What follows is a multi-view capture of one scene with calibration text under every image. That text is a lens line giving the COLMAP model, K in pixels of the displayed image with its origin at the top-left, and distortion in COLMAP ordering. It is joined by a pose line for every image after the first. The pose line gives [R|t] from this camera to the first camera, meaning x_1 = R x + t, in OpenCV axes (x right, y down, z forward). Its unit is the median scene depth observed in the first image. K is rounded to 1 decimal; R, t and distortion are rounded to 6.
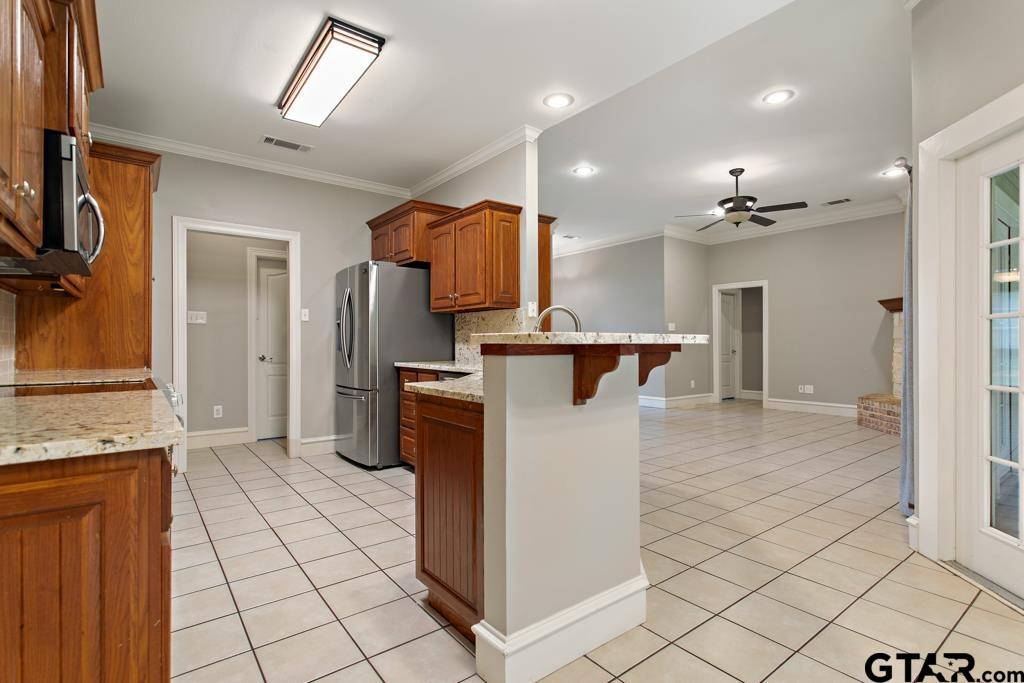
lens RADIAL K [[505.6, 0, 528.8], [0, 505.6, 344.8], [0, 0, 1]] dist [0.000587, -0.000110]
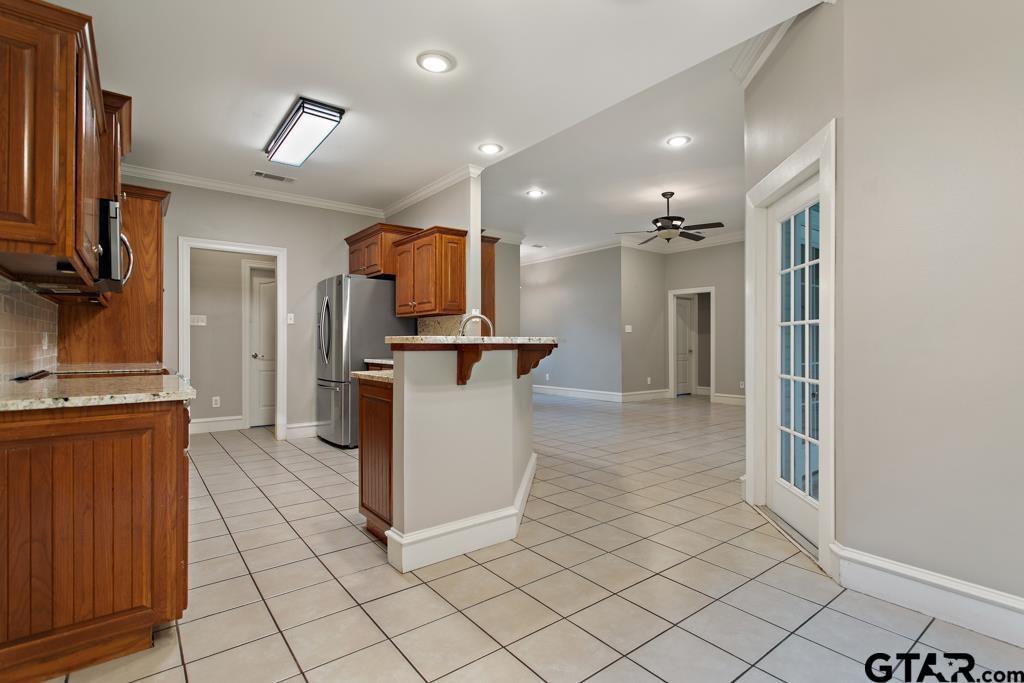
lens RADIAL K [[505.6, 0, 528.8], [0, 505.6, 344.8], [0, 0, 1]] dist [0.000587, -0.000110]
pose [[0.999997, 0.001714, 0.001755, 0.116597], [-0.001713, 0.999998, -0.000340, 0.000902], [-0.001756, 0.000337, 0.999998, -0.187735]]
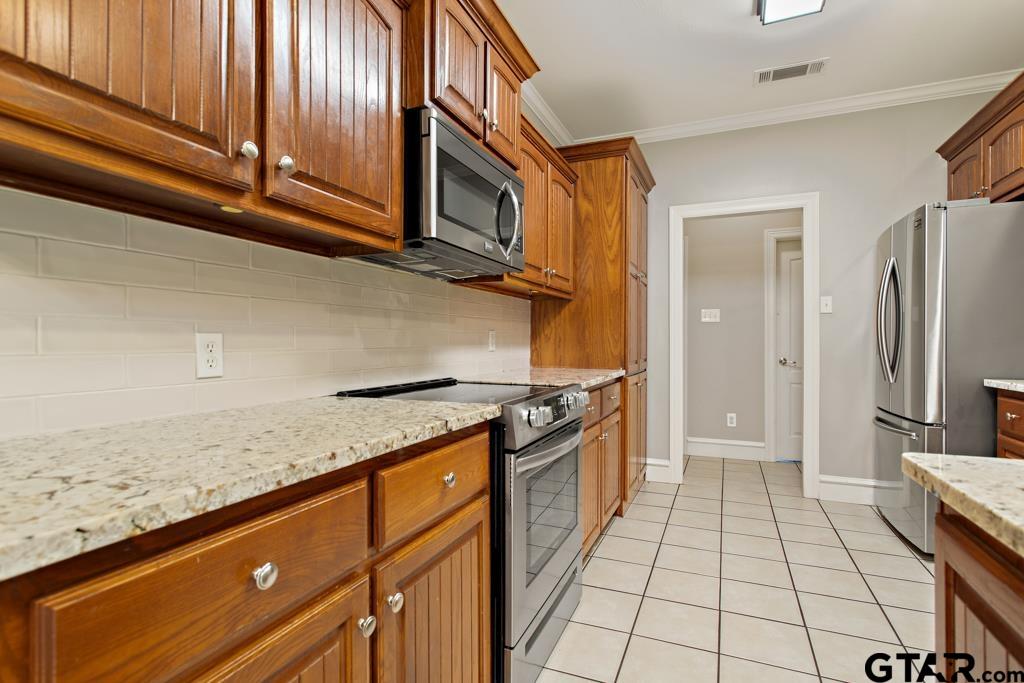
lens RADIAL K [[496.6, 0, 501.2], [0, 496.6, 344.0], [0, 0, 1]] dist [-0.001211, -0.000209]
pose [[0.462307, 0.003596, -0.886712, -0.030526], [-0.005412, 0.999985, 0.001233, -0.001047], [0.886703, 0.004228, 0.462320, 0.279282]]
